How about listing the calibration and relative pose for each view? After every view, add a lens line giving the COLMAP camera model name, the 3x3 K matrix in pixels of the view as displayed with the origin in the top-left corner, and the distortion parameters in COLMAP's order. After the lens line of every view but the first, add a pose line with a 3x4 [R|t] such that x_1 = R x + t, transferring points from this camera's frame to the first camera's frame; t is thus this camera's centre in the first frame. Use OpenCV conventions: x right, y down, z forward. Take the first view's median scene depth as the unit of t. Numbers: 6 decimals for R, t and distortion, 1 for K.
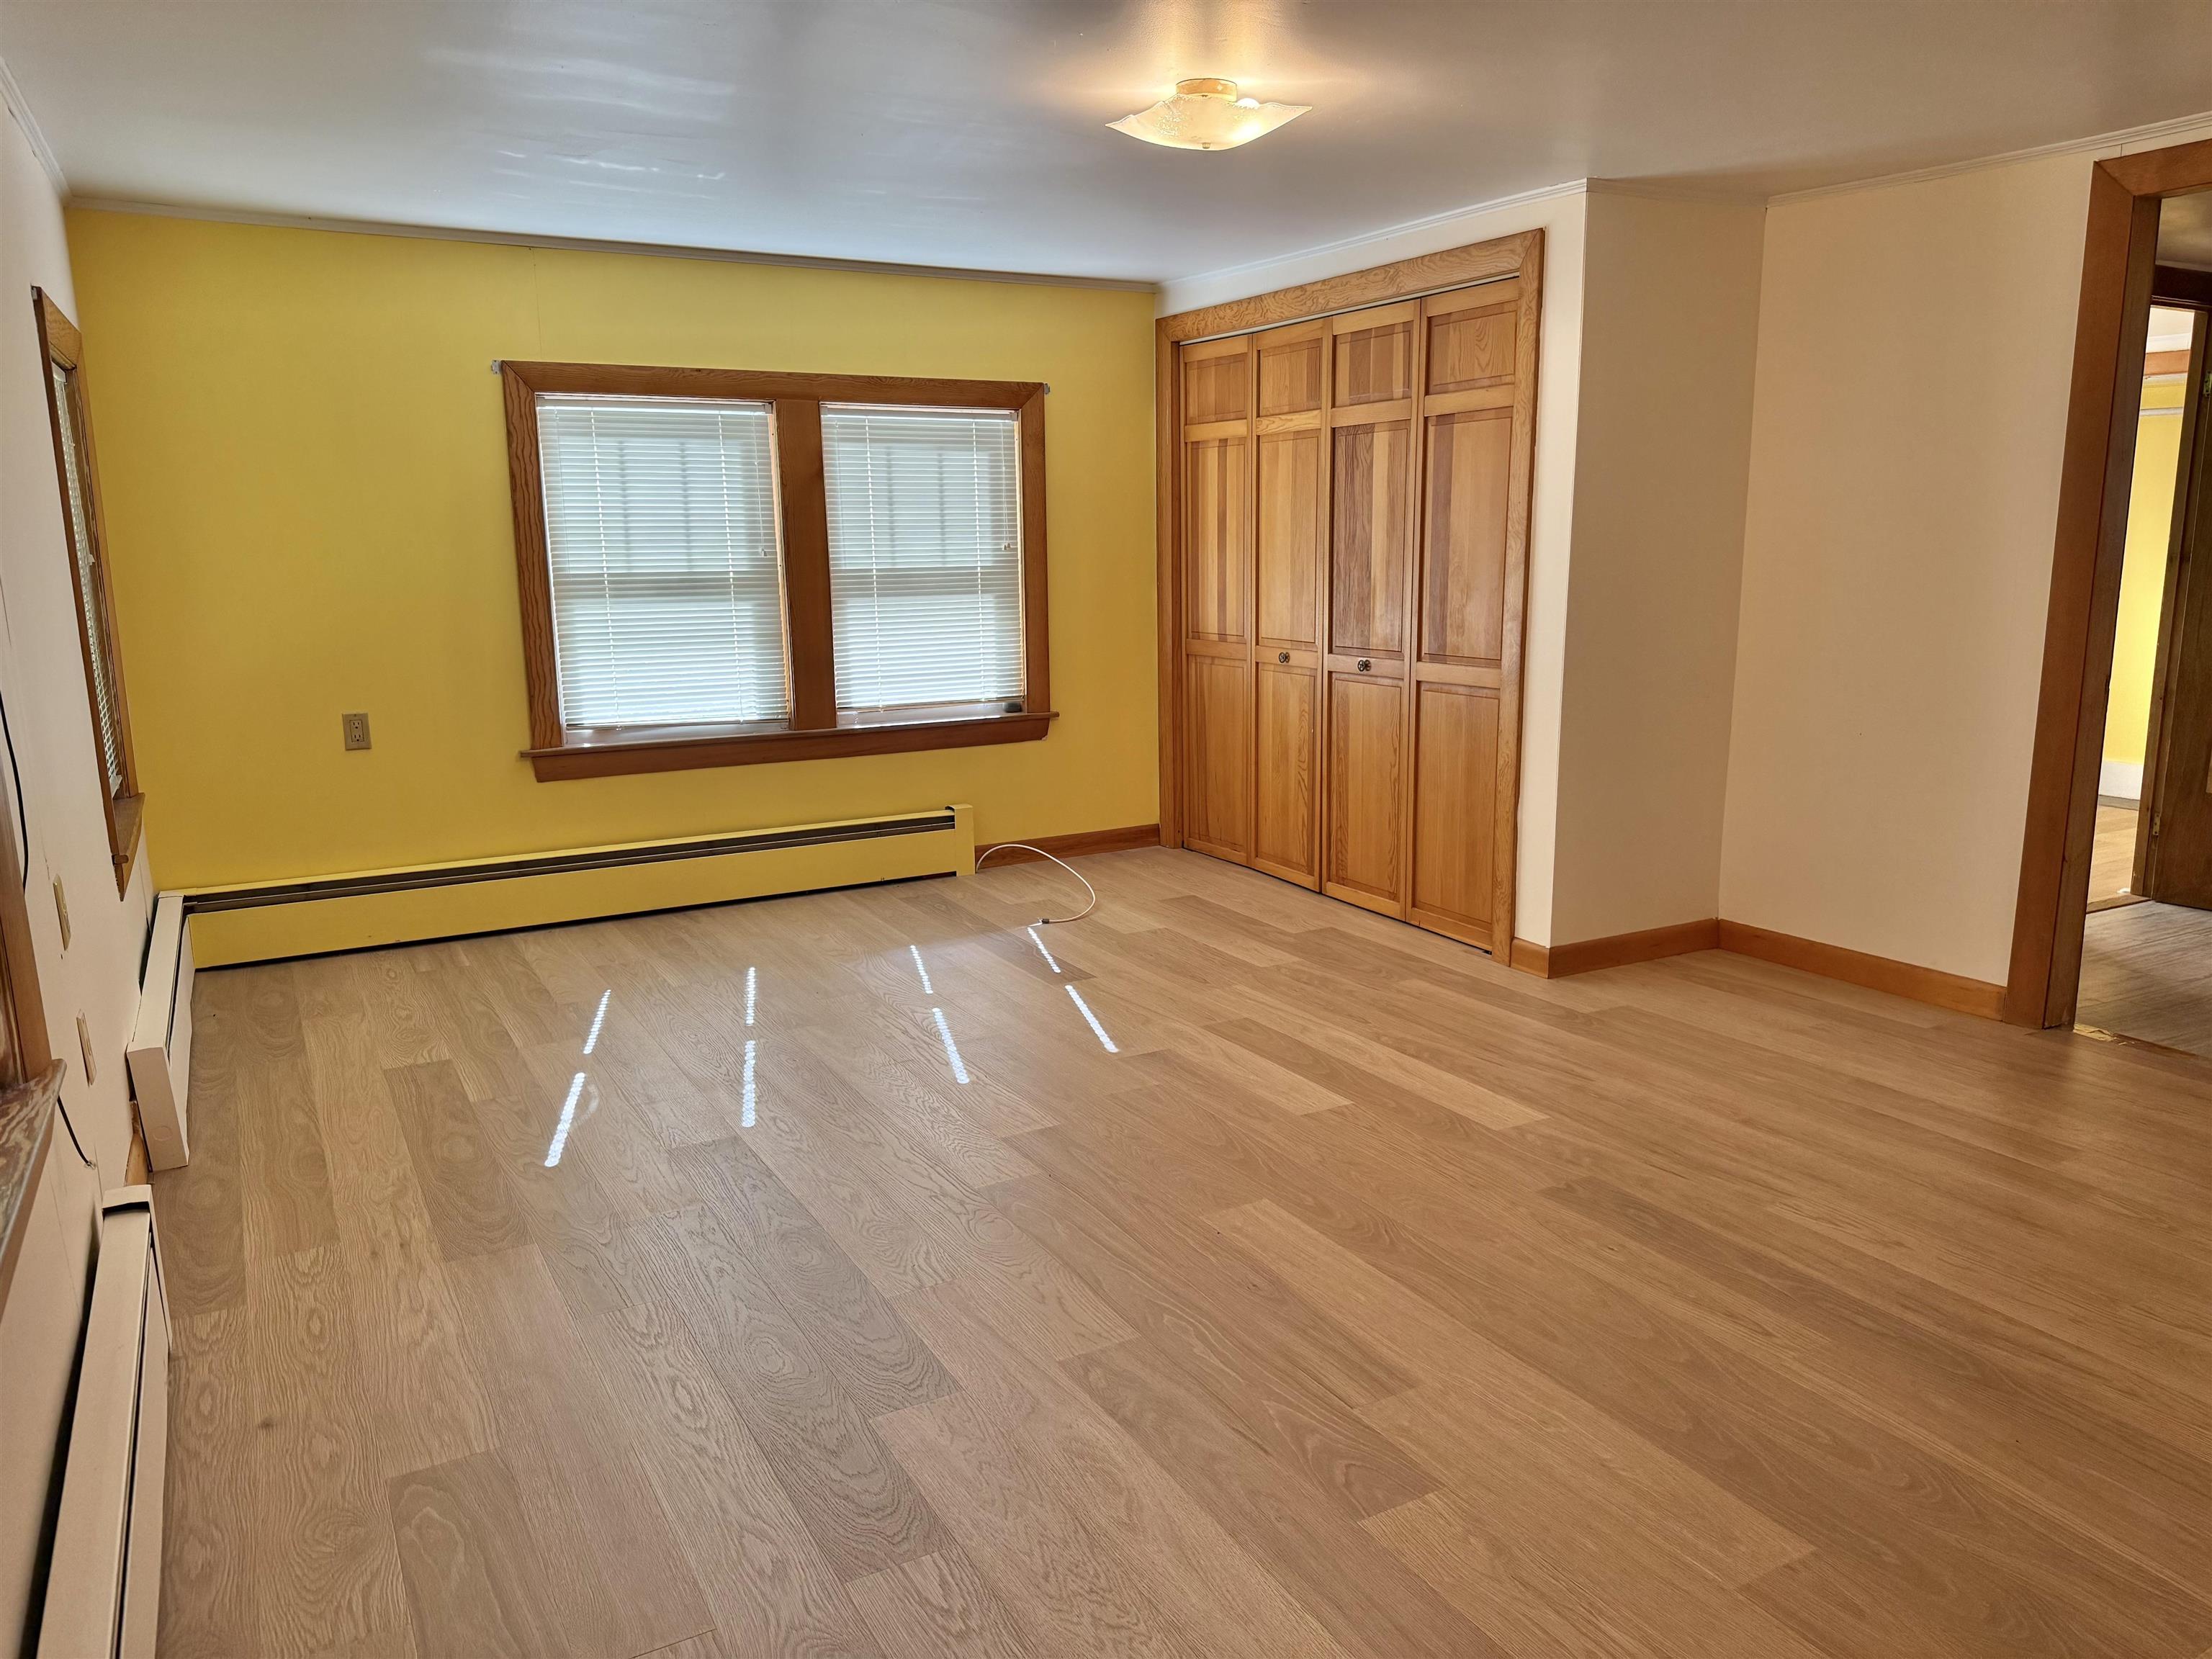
lens RADIAL K [[1541.5, 0, 1105.2], [0, 1541.5, 839.7], [0, 0, 1]] dist [0.041779, -0.060066]
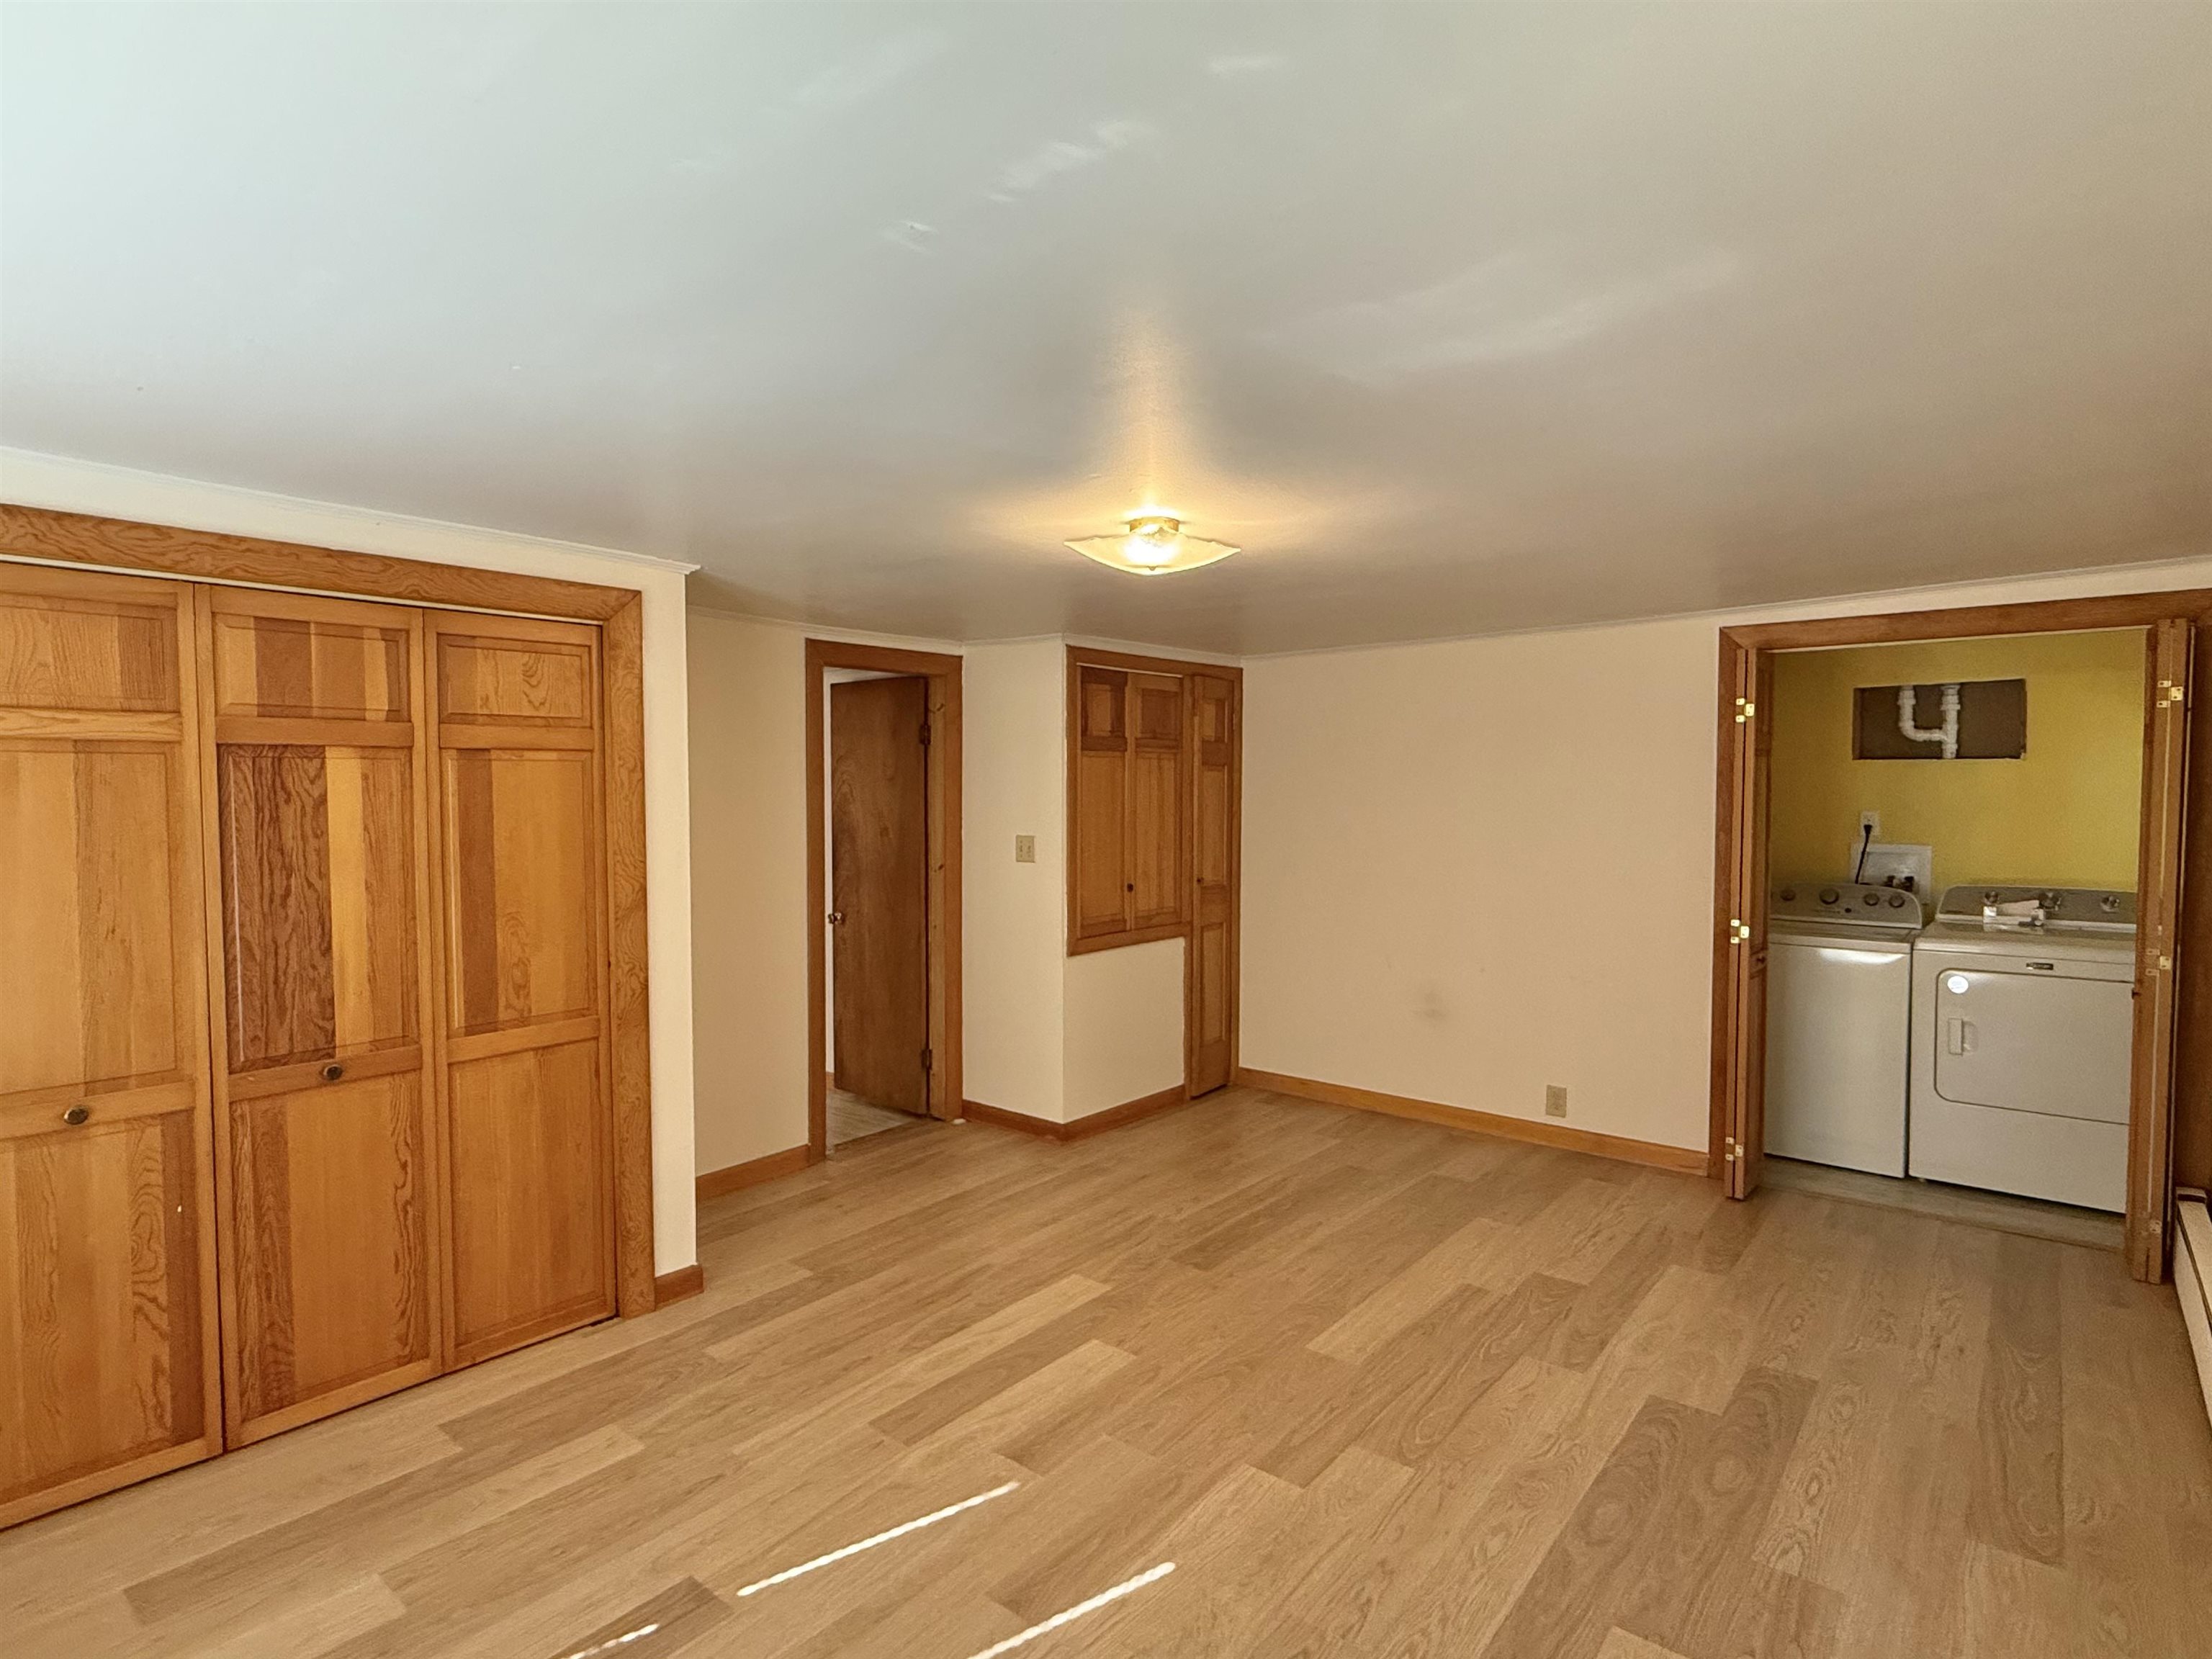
lens RADIAL K [[1144.0, 0, 1102.3], [0, 1144.0, 825.4], [0, 0, 1]] dist [-0.000963, 0.000383]
pose [[-0.364400, -0.018144, 0.931066, -0.579353], [0.186844, 0.978055, 0.092187, -0.263904], [-0.912306, 0.207557, -0.353013, 1.066645]]
